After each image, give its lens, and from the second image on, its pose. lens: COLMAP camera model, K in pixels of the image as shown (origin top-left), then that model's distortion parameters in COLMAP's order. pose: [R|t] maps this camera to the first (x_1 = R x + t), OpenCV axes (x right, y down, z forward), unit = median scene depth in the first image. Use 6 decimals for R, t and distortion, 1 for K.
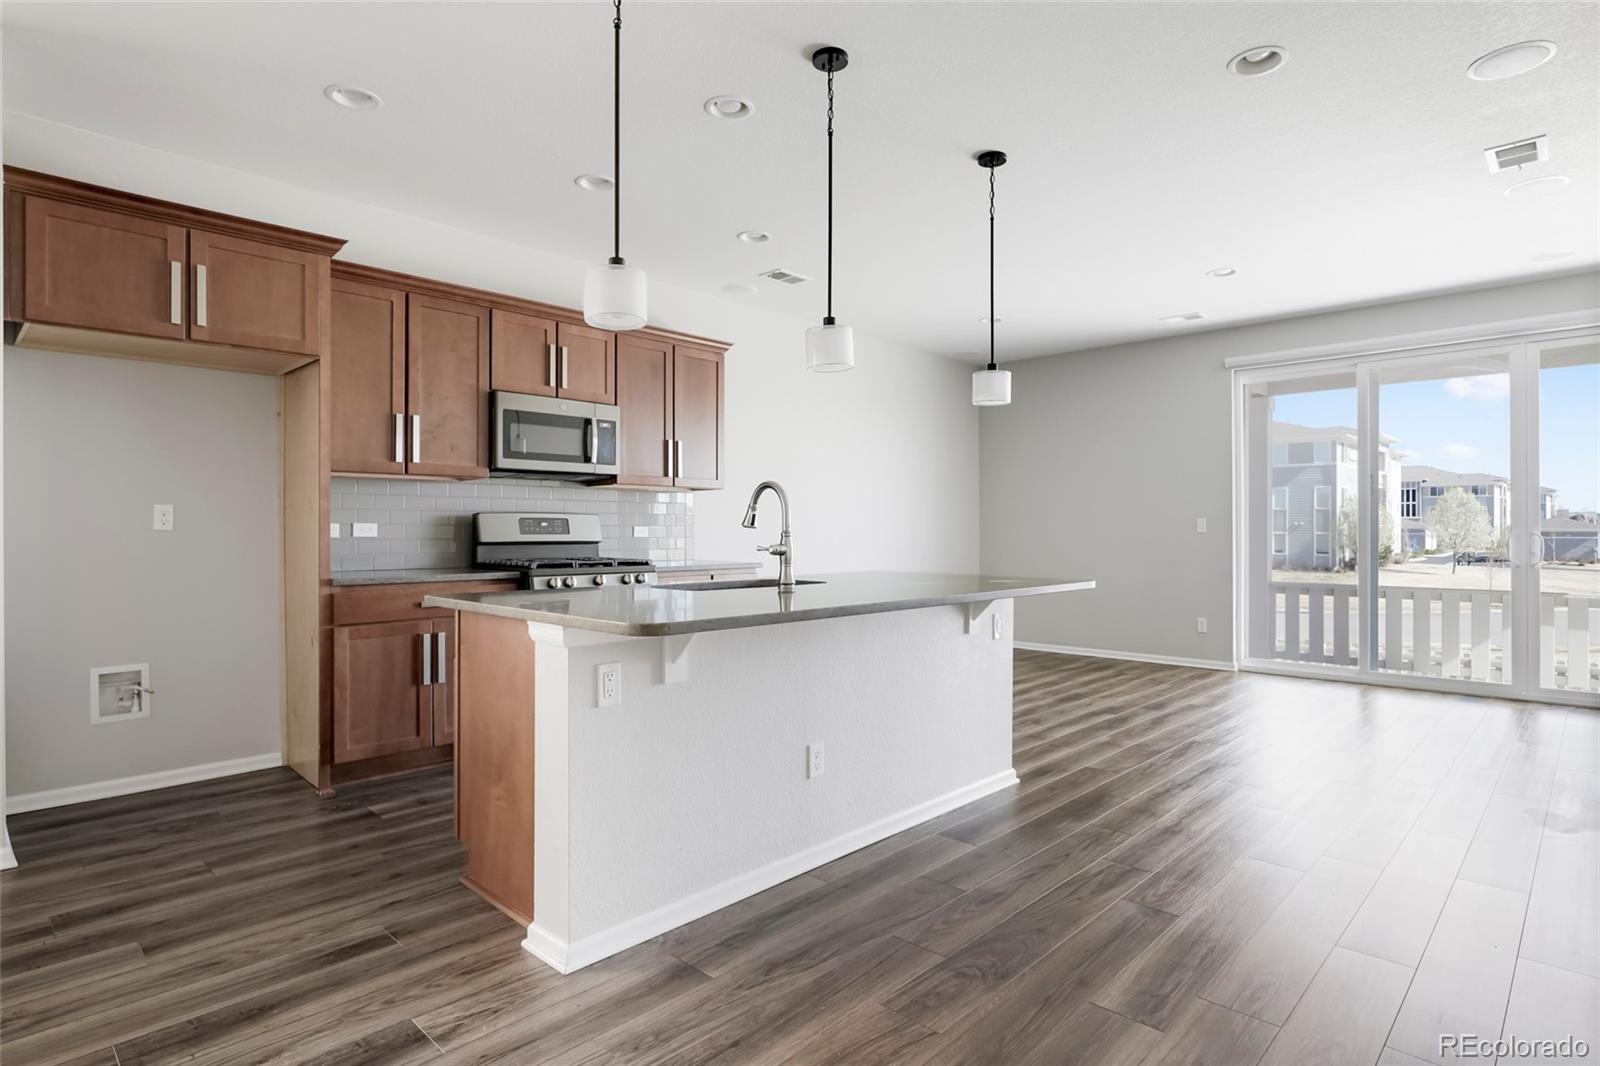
lens RADIAL K [[825.3, 0, 806.7], [0, 825.3, 531.8], [0, 0, 1]] dist [-0.010588, -0.000277]
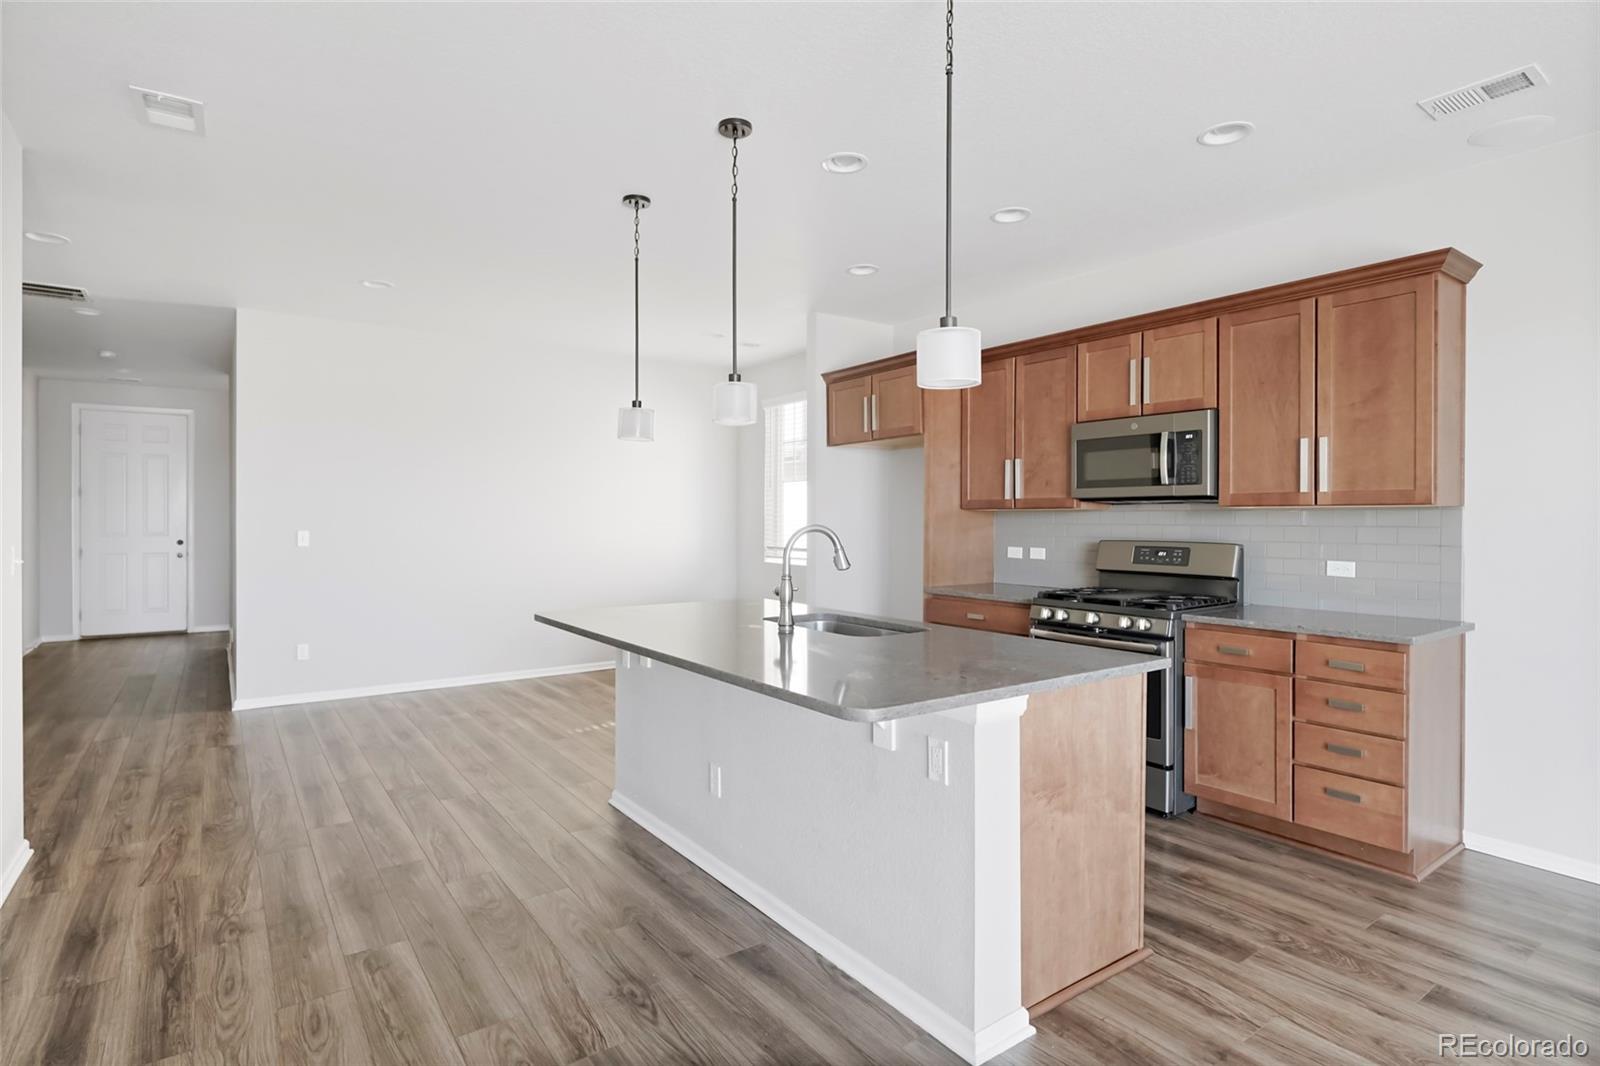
lens RADIAL K [[825.3, 0, 810.9], [0, 825.3, 525.8], [0, 0, 1]] dist [-0.010588, -0.000277]
pose [[-0.169076, 0.007897, -0.985571, 0.723941], [-0.003551, 0.999957, 0.008621, -0.052307], [0.985597, 0.004957, -0.169040, 0.877029]]
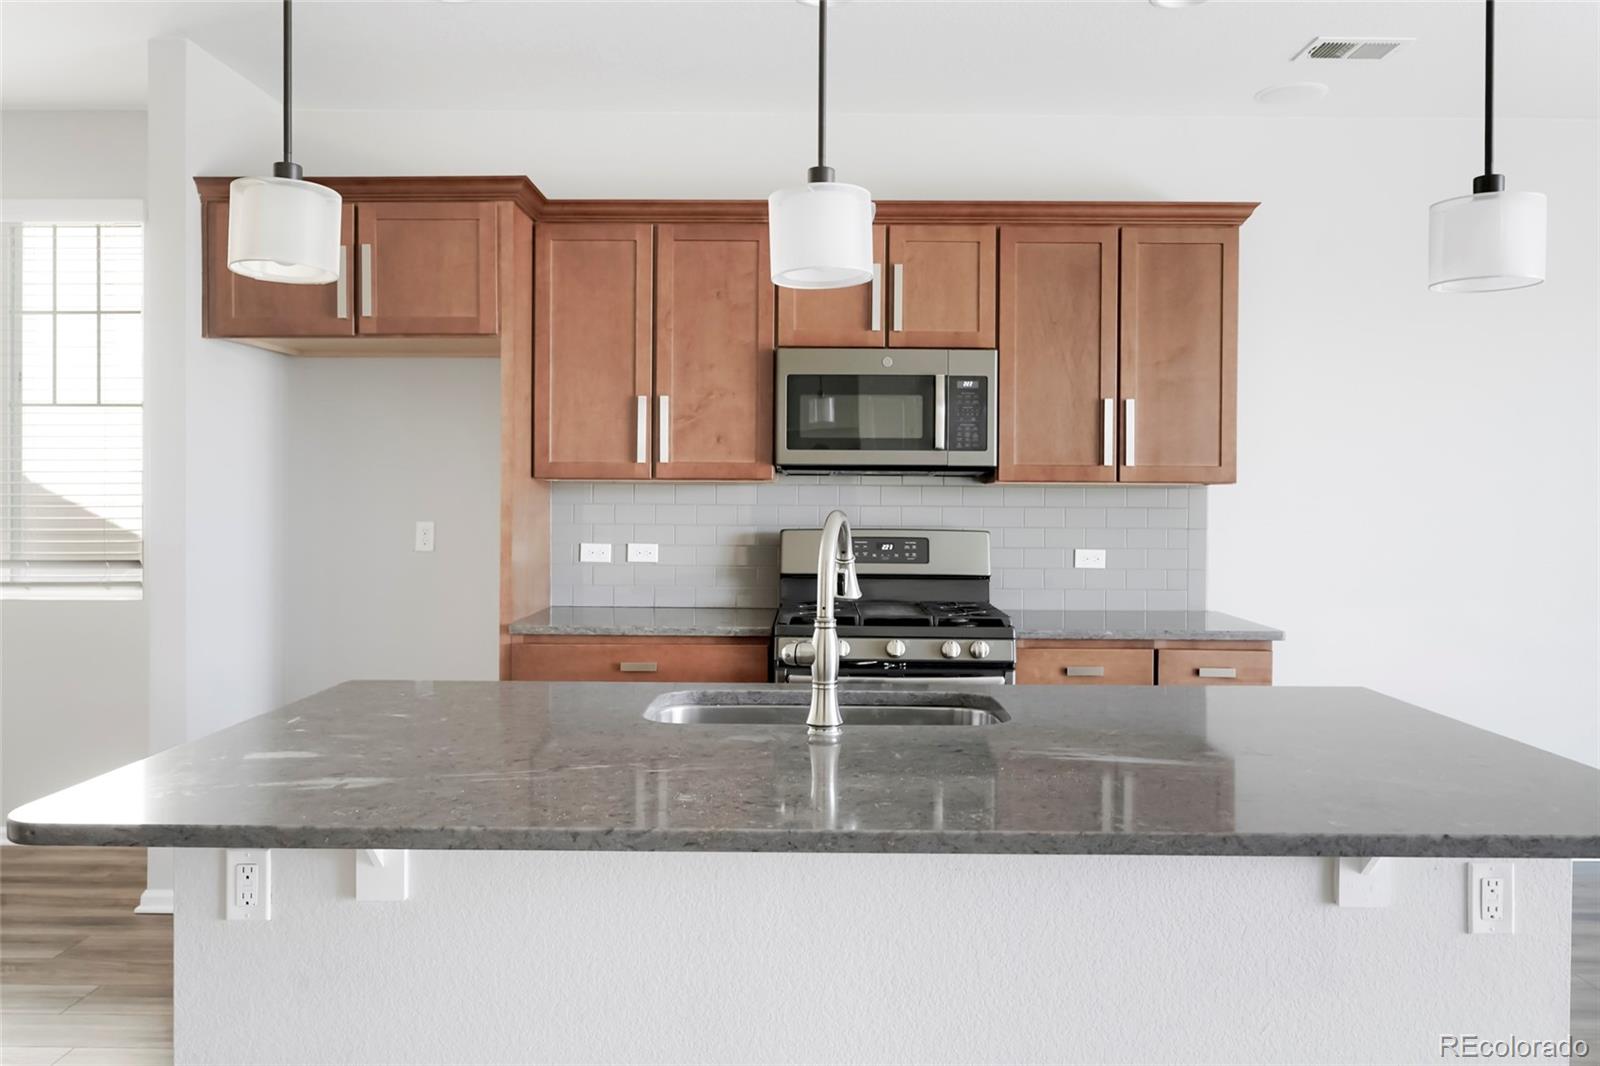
lens RADIAL K [[1197.6, 0, 816.6], [0, 1197.6, 504.5], [0, 0, 1]] dist [-0.005001, 0.006993]
pose [[0.694241, 0.006662, -0.719712, 0.348496], [-0.007703, 0.999969, 0.001825, -0.048856], [0.719701, 0.004277, 0.694271, 0.364625]]
